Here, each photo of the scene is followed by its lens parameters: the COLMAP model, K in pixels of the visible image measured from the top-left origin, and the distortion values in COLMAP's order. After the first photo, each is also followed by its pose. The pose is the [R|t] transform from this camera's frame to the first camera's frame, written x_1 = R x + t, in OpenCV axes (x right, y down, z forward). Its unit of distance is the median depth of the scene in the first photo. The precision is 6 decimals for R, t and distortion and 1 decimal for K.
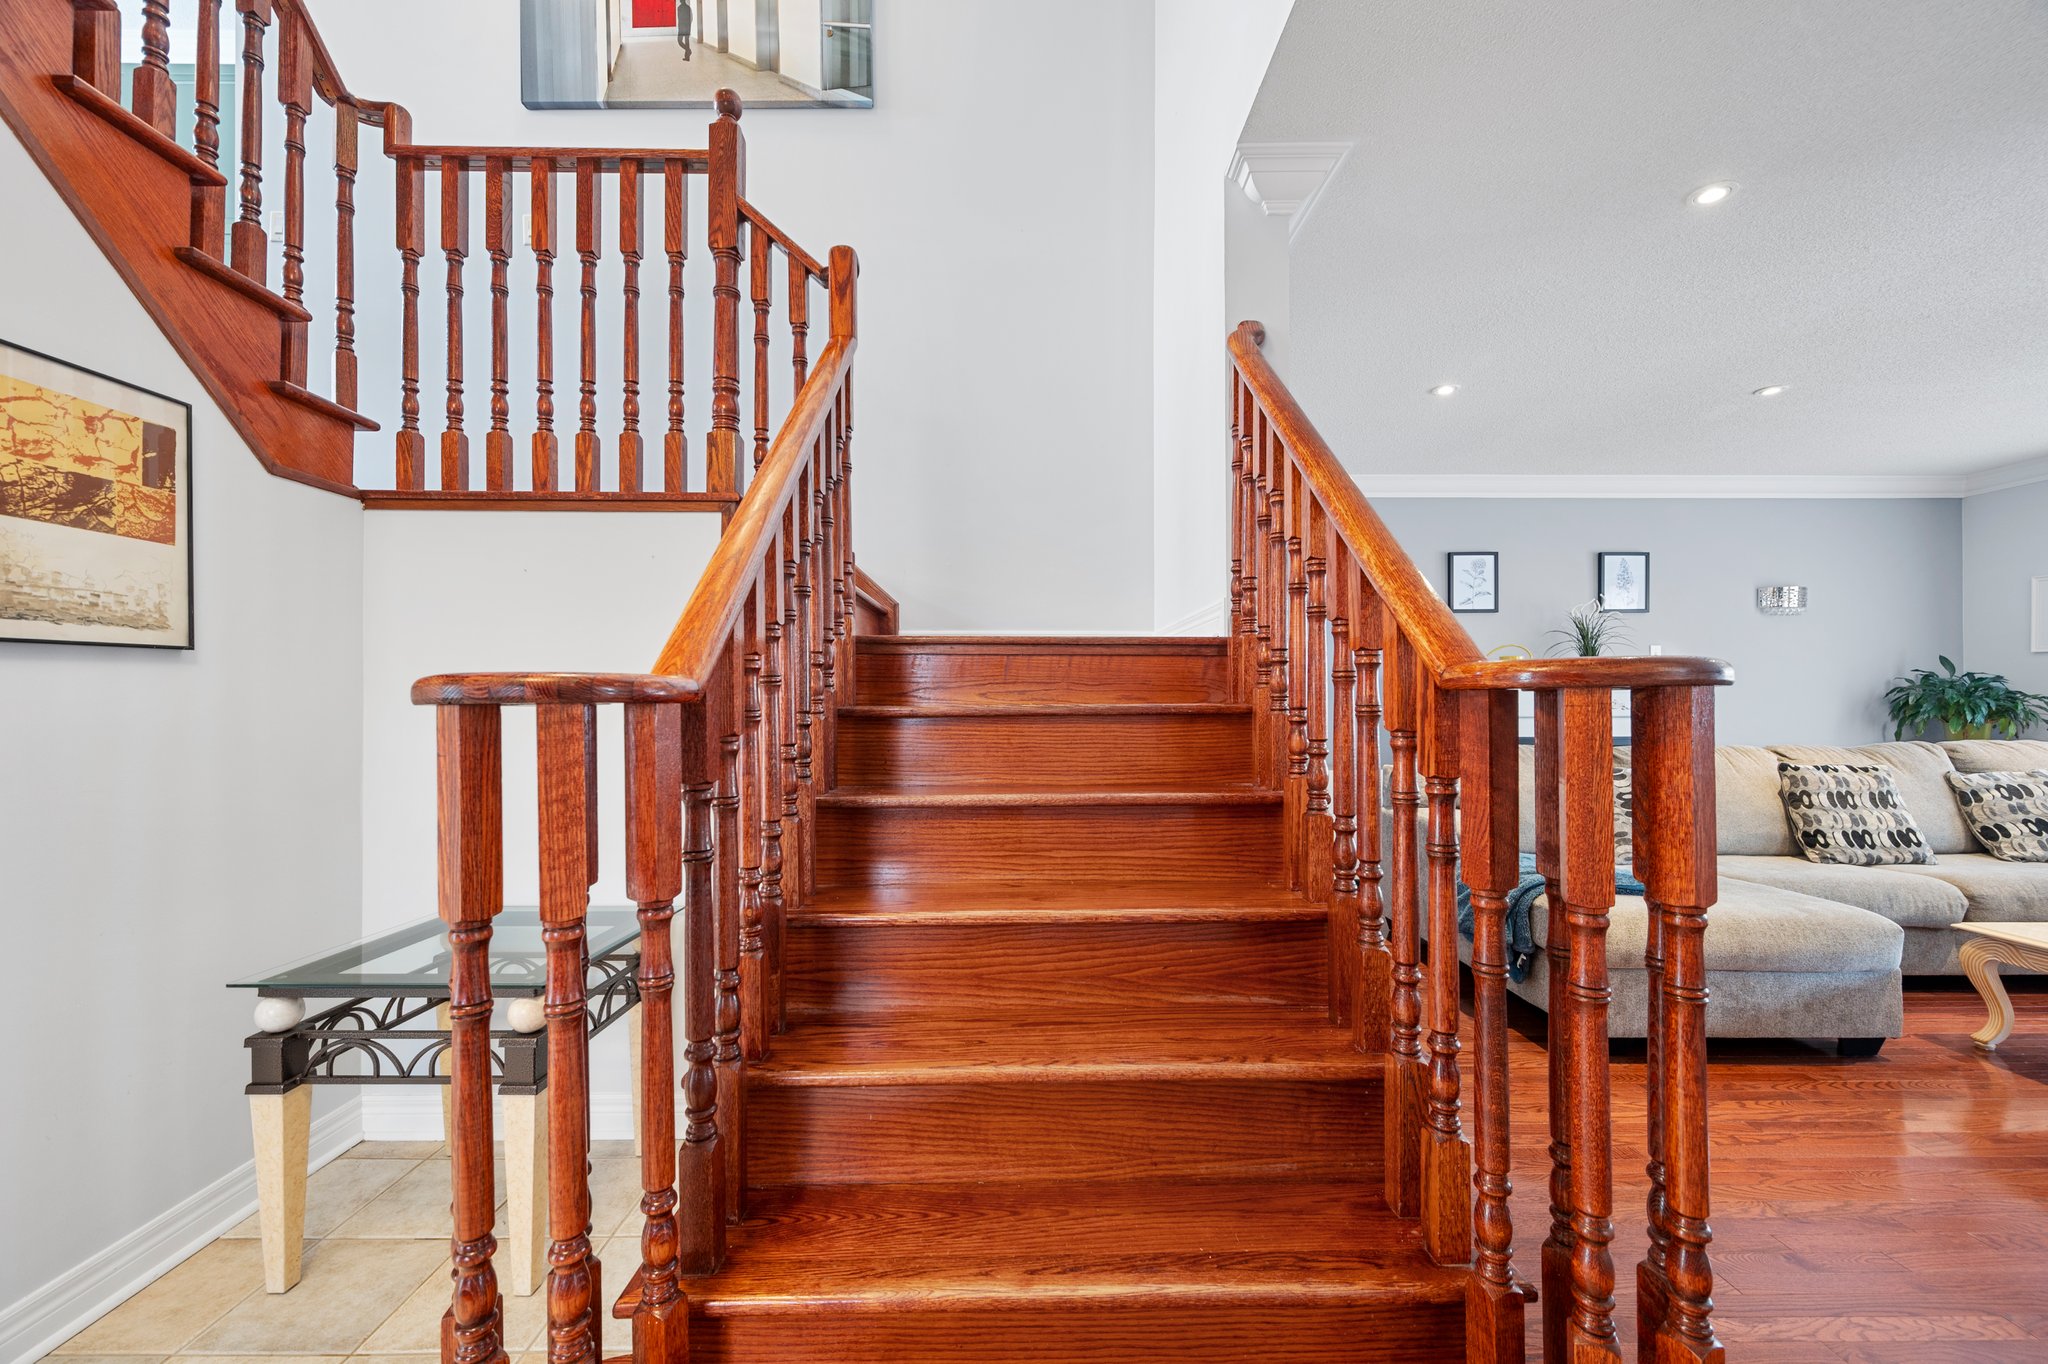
lens RADIAL K [[815.4, 0, 1012.5], [0, 815.4, 694.2], [0, 0, 1]] dist [0.001495, -0.000064]
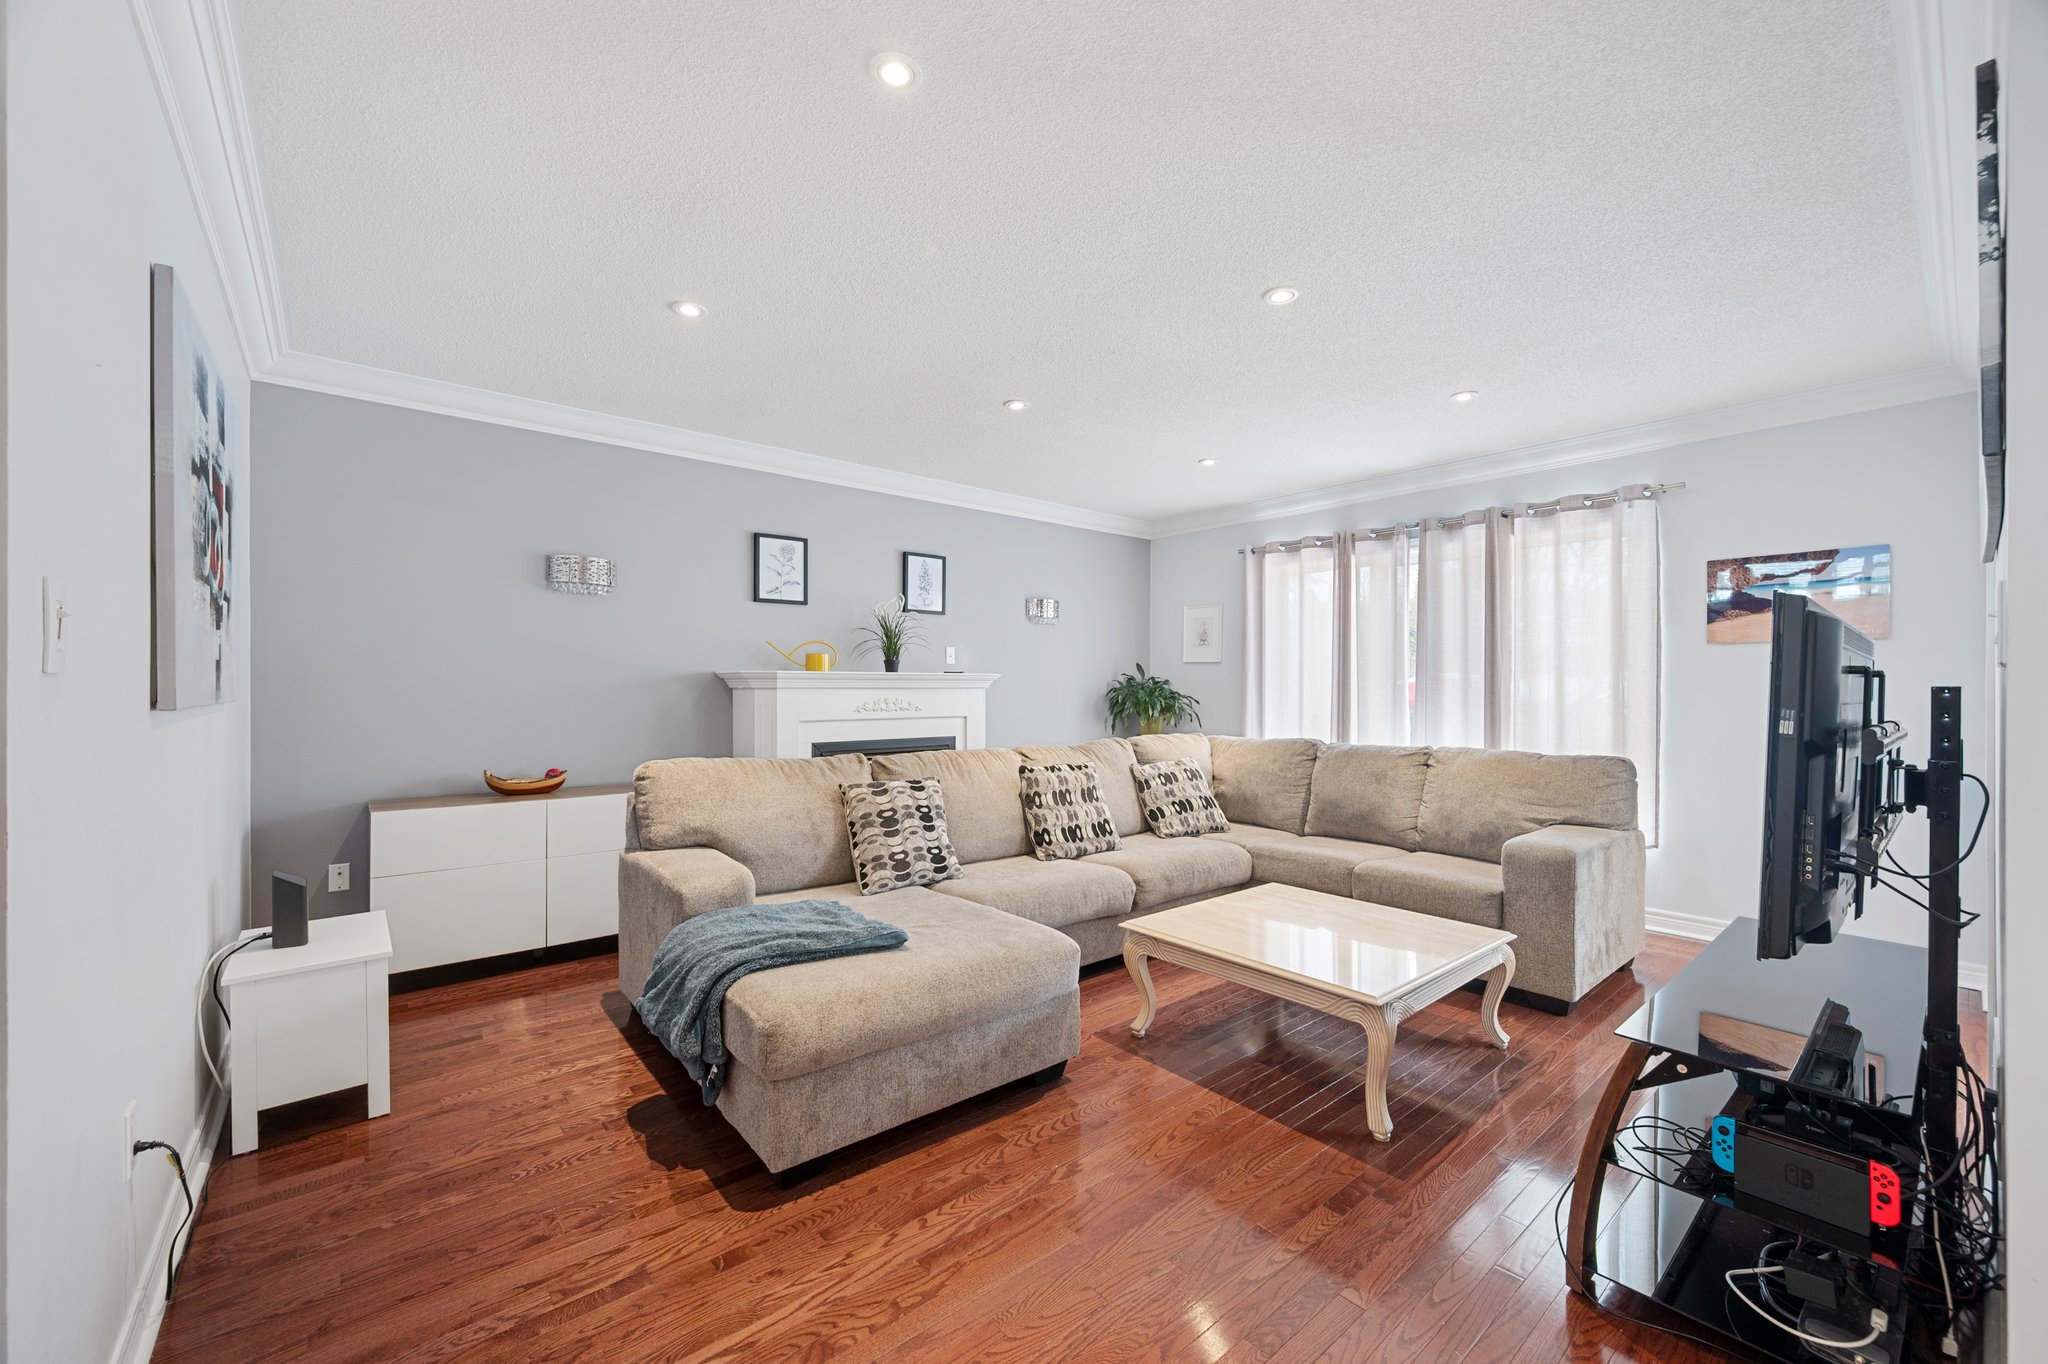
lens RADIAL K [[815.4, 0, 1022.0], [0, 815.4, 688.4], [0, 0, 1]] dist [0.001495, -0.000064]
pose [[0.773303, 0.001528, 0.634035, 0.291525], [-0.007259, 0.999953, 0.006445, -0.021226], [-0.633996, -0.009586, 0.773277, 0.203175]]
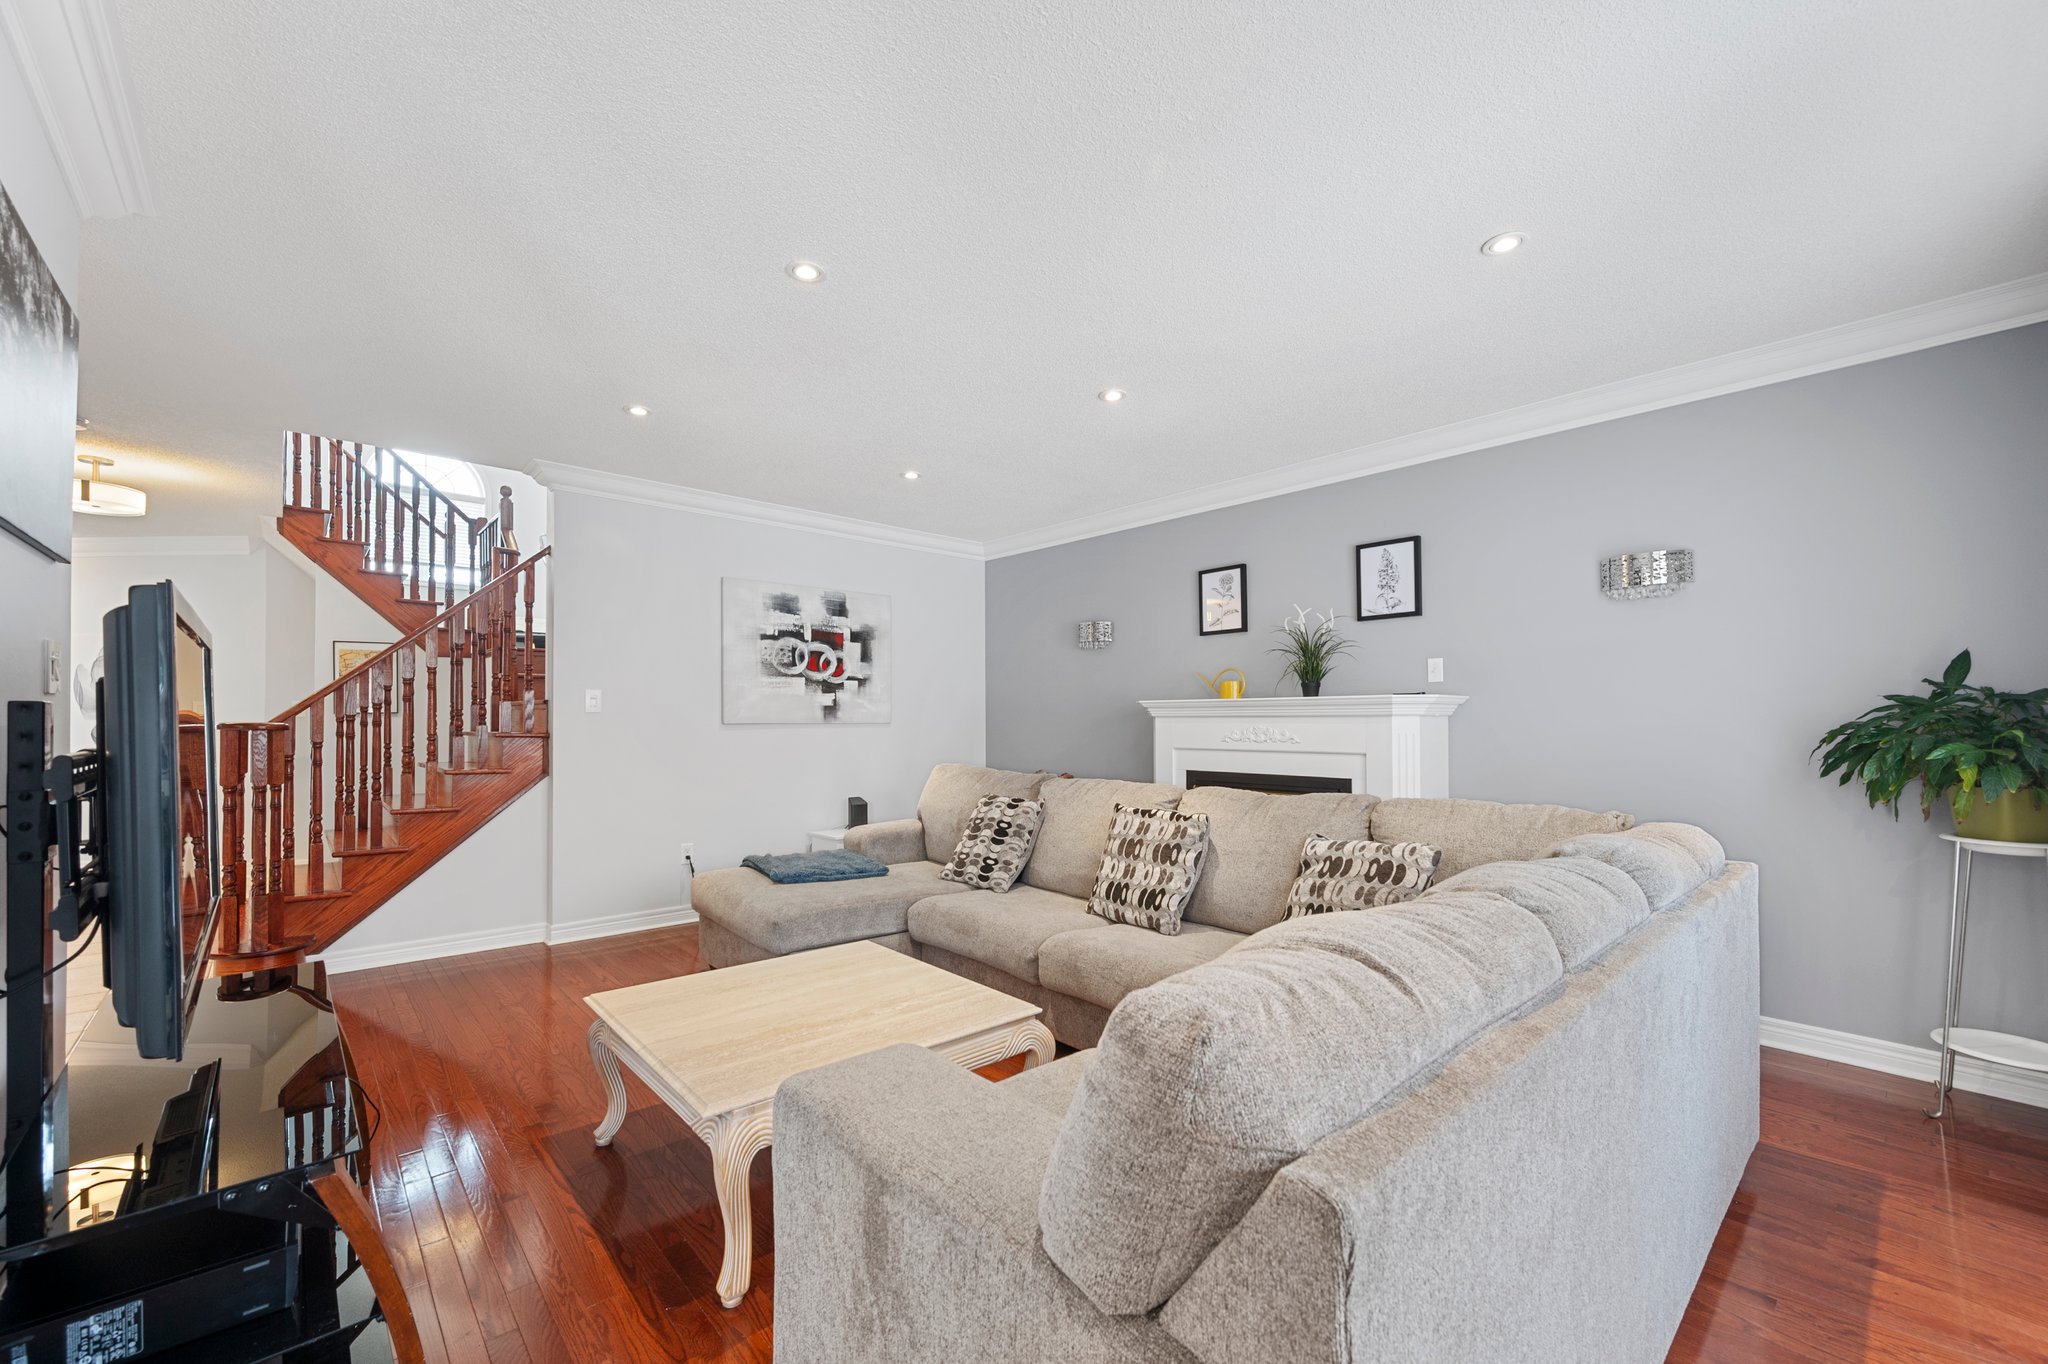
lens RADIAL K [[815.4, 0, 1025.0], [0, 815.4, 715.8], [0, 0, 1]] dist [0.001495, -0.000064]
pose [[0.663899, -0.002531, -0.747818, 1.585067], [0.003957, 0.999992, 0.000128, -0.013596], [0.747811, -0.003044, 0.663904, 0.331226]]
